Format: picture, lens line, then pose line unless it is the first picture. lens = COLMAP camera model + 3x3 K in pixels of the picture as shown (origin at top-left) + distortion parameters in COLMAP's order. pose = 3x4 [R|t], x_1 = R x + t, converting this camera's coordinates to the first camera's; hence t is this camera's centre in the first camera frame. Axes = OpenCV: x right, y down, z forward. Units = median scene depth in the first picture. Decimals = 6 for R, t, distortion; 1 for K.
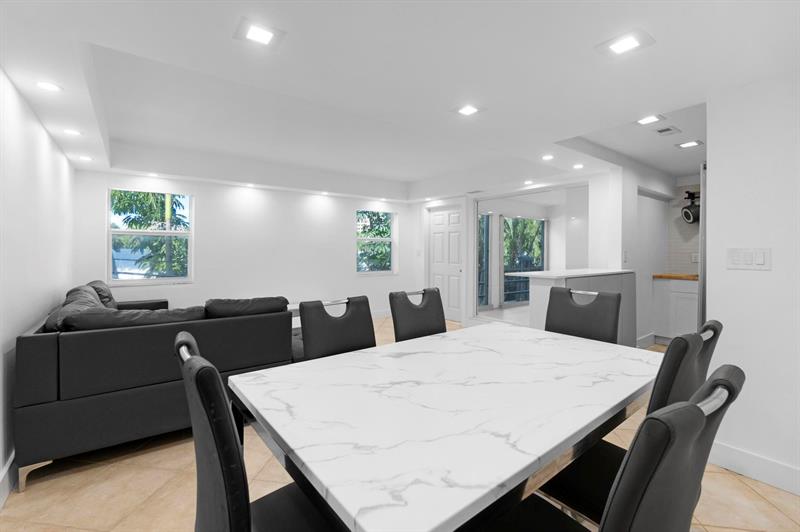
lens RADIAL K [[357.0, 0, 389.8], [0, 357.0, 250.7], [0, 0, 1]] dist [0.002466, 0.000181]
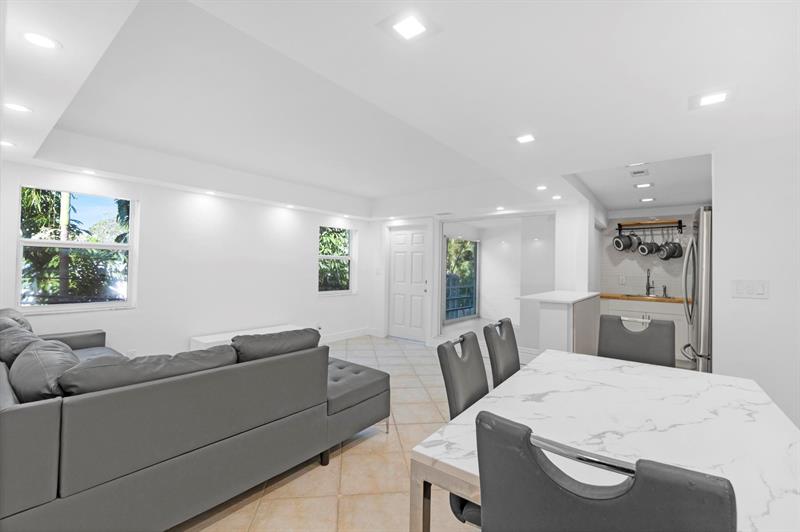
lens RADIAL K [[357.0, 0, 393.2], [0, 357.0, 260.4], [0, 0, 1]] dist [0.002466, 0.000181]
pose [[0.965499, 0.020102, 0.259631, -0.160004], [-0.016361, 0.999729, -0.016562, -0.011773], [-0.259893, 0.011743, 0.965566, 0.054116]]
